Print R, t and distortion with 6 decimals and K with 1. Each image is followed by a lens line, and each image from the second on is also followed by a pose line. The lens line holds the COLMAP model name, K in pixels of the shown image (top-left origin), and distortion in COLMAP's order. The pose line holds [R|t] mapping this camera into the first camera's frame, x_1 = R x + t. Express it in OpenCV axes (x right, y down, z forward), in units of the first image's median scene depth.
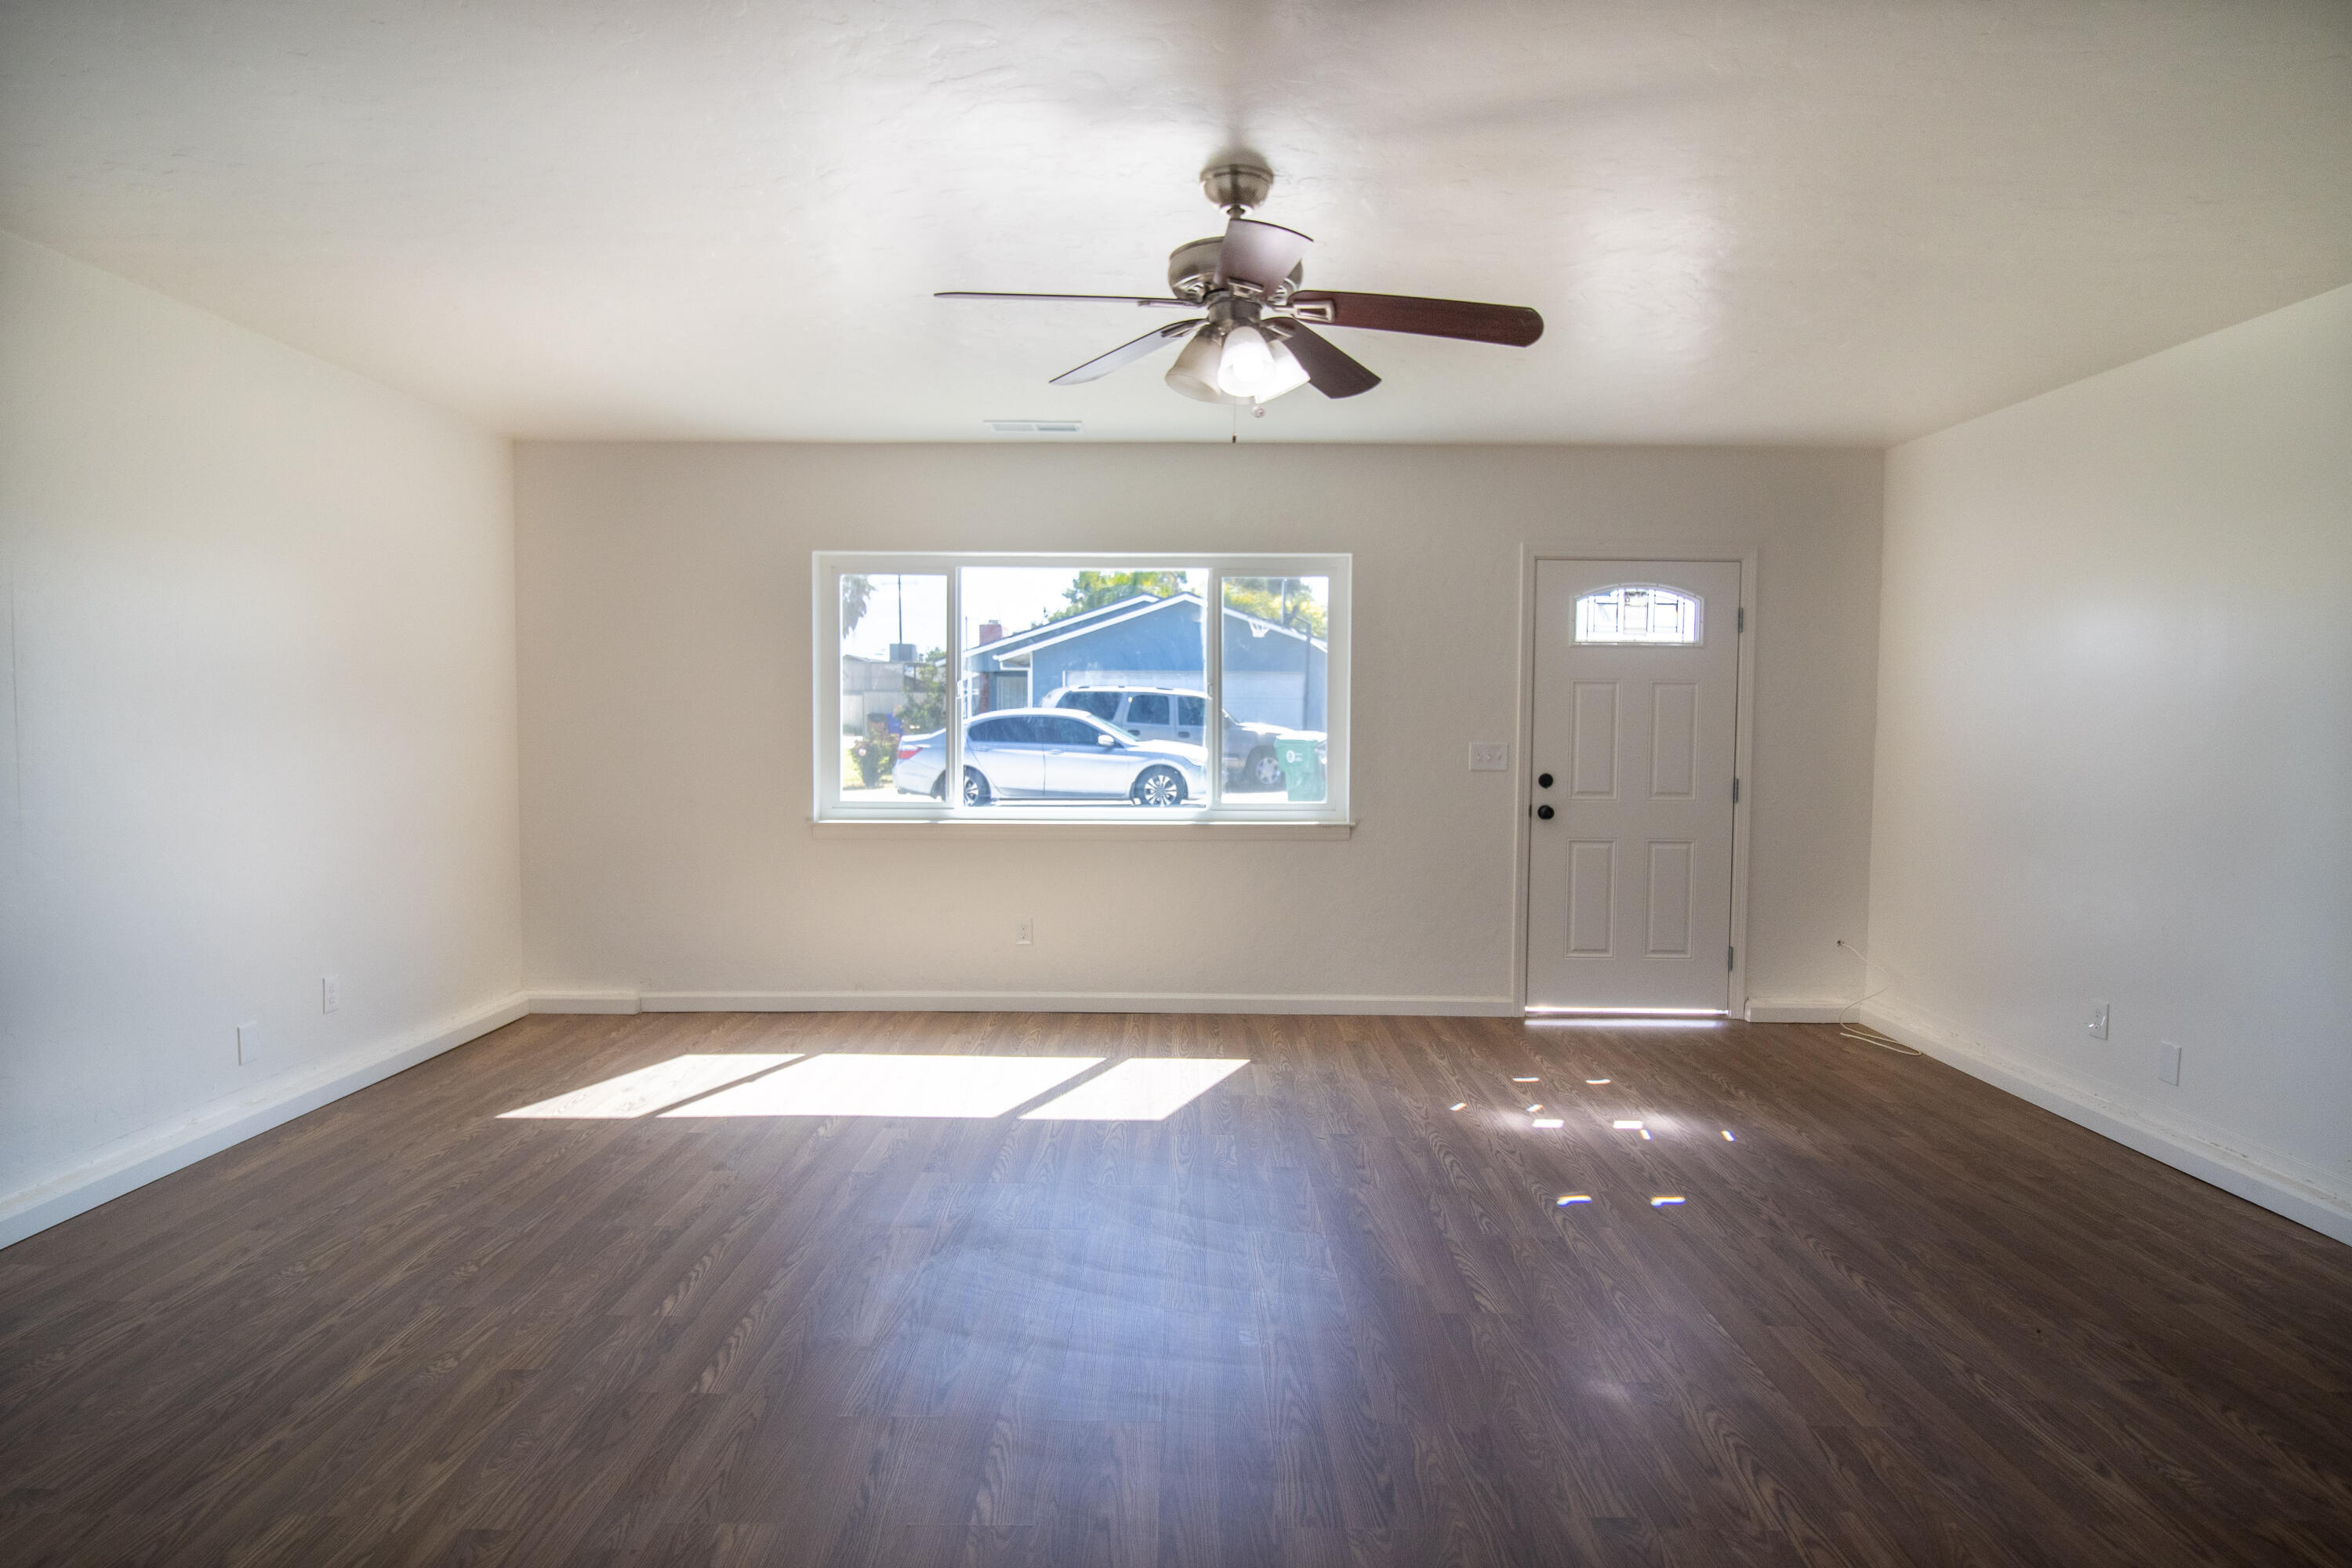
lens RADIAL K [[1276.0, 0, 1183.9], [0, 1276.0, 795.2], [0, 0, 1]] dist [0.001383, -0.001019]
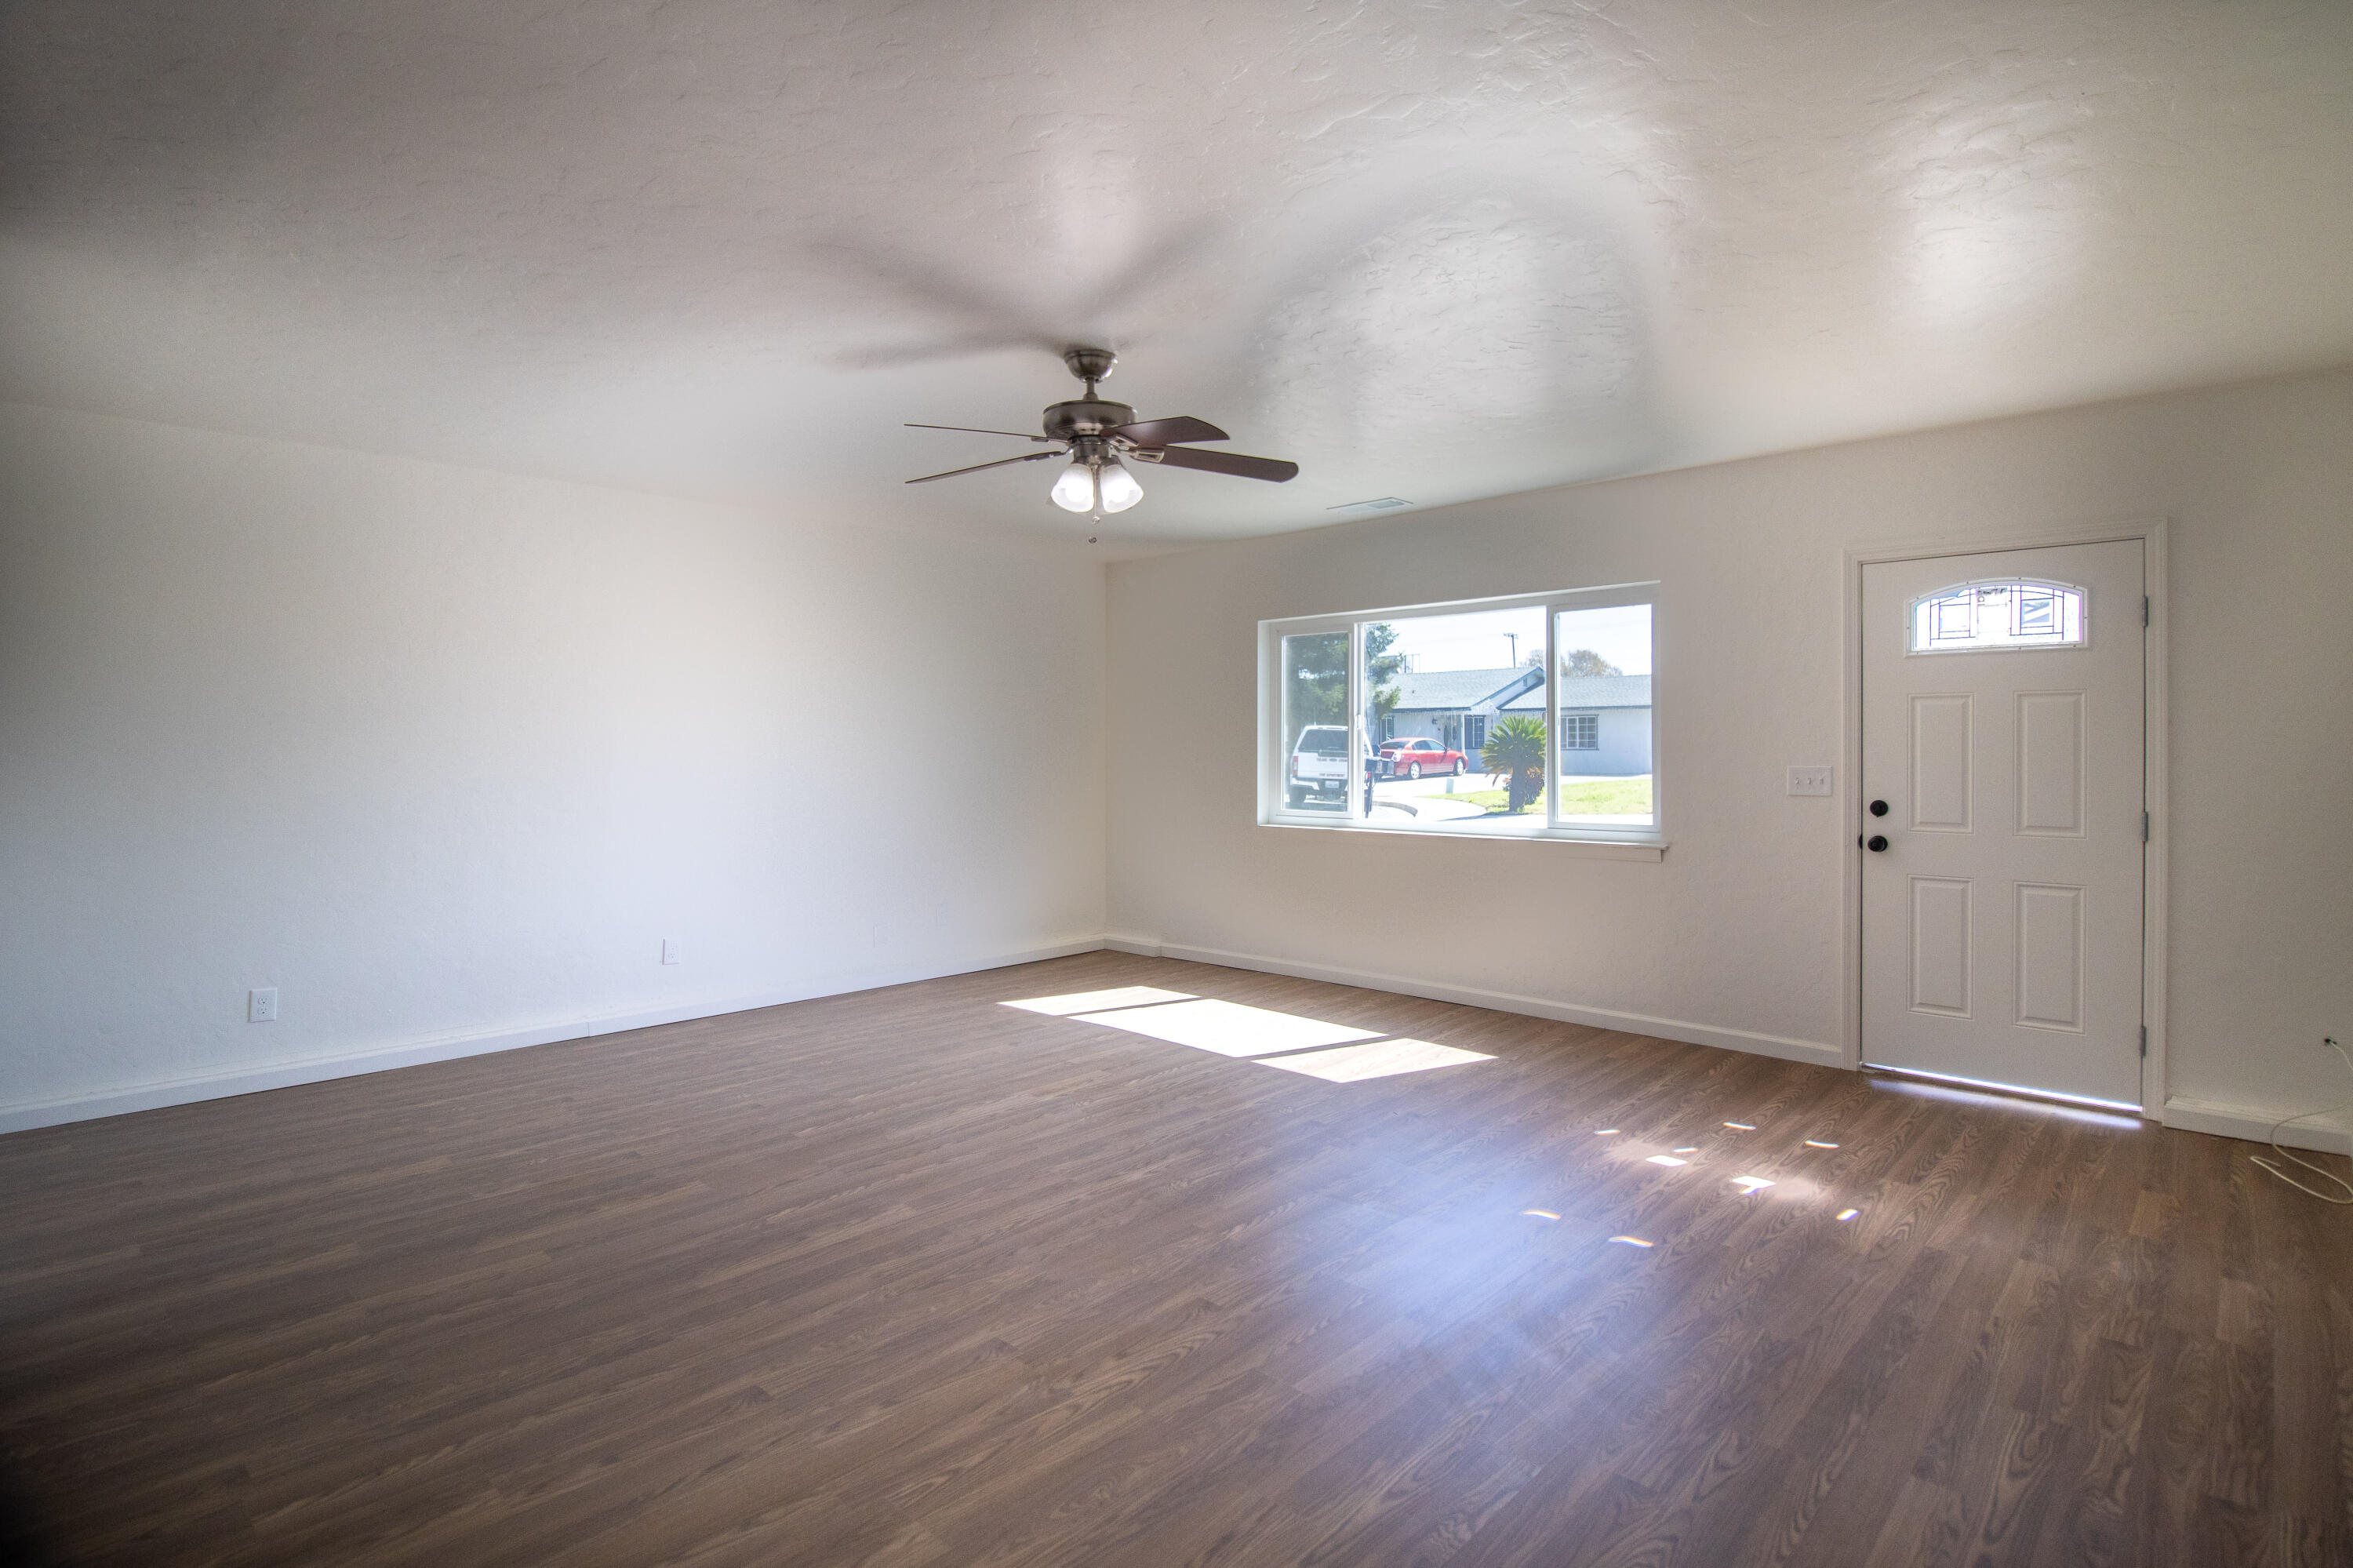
lens RADIAL K [[1145.0, 0, 1190.8], [0, 1145.0, 768.6], [0, 0, 1]] dist [0.001826, 0.000472]
pose [[0.745252, 0.003016, -0.666776, 0.467745], [-0.031646, 0.999023, -0.030852, 0.000911], [0.666031, 0.044093, 0.744619, 0.079949]]
